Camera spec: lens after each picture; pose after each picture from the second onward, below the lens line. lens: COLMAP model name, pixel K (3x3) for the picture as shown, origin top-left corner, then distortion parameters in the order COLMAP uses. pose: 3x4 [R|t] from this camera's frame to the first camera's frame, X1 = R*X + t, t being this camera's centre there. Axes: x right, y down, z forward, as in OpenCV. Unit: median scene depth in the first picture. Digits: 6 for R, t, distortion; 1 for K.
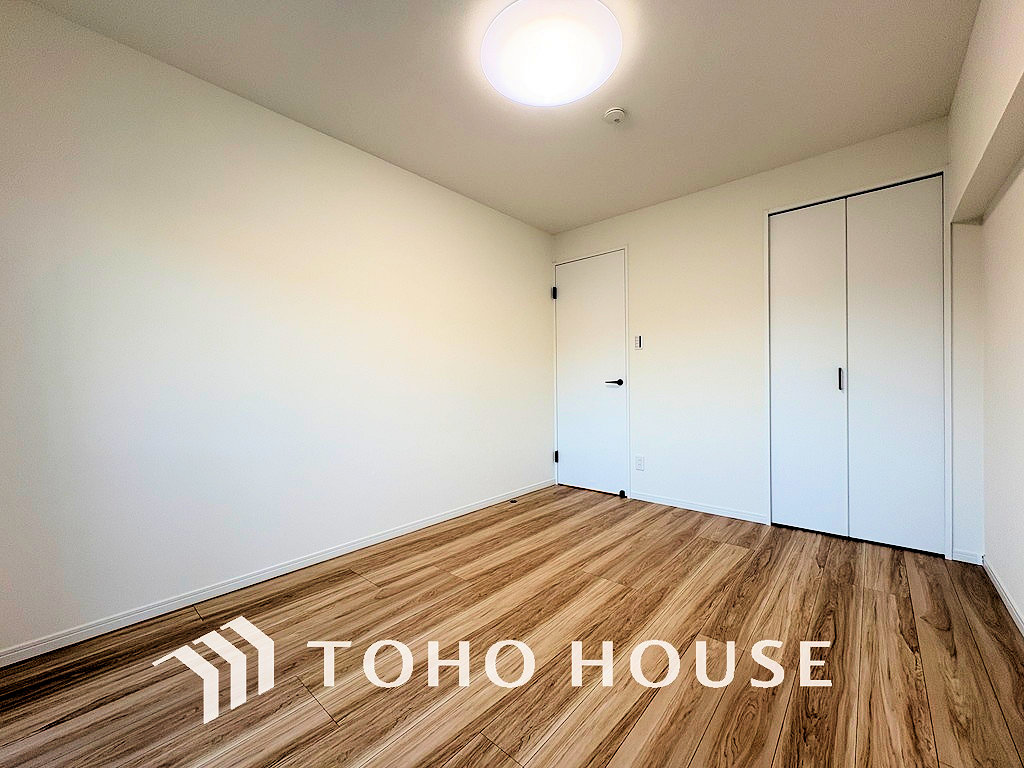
lens RADIAL K [[408.1, 0, 507.8], [0, 408.1, 377.9], [0, 0, 1]] dist [0.002567, -0.000609]
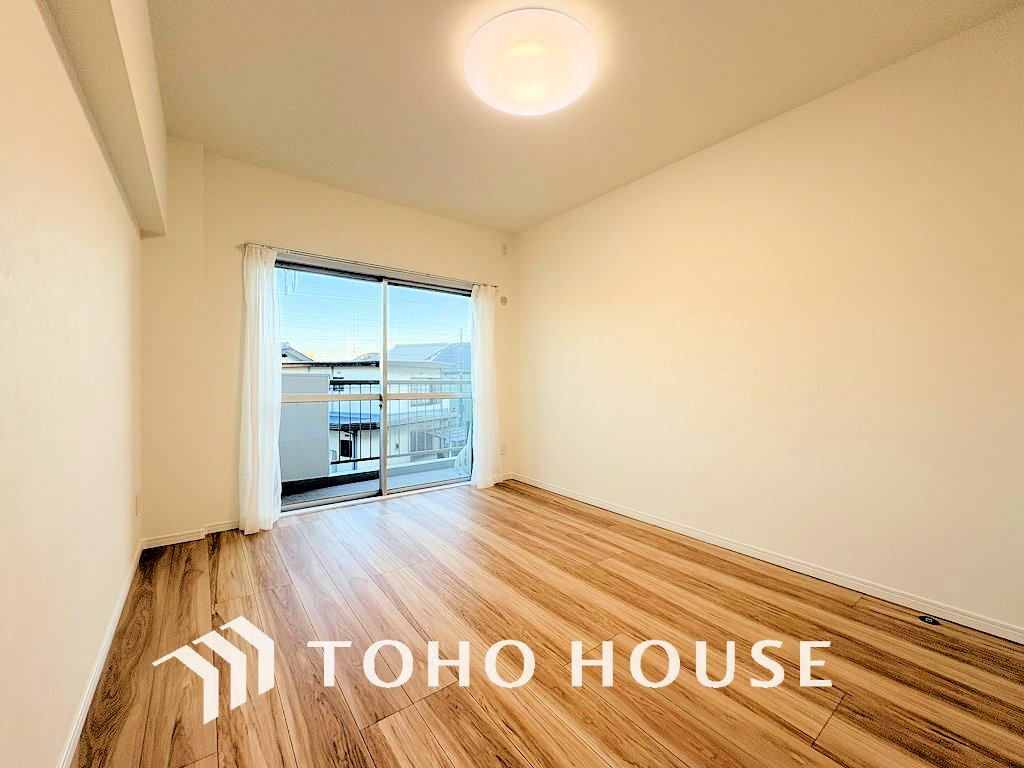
lens RADIAL K [[408.1, 0, 512.8], [0, 408.1, 378.8], [0, 0, 1]] dist [0.002567, -0.000609]
pose [[-0.188562, 0.005638, -0.982045, 0.892123], [0.010657, 0.999936, 0.003694, 0.004201], [0.982003, -0.009769, -0.188610, 0.898848]]
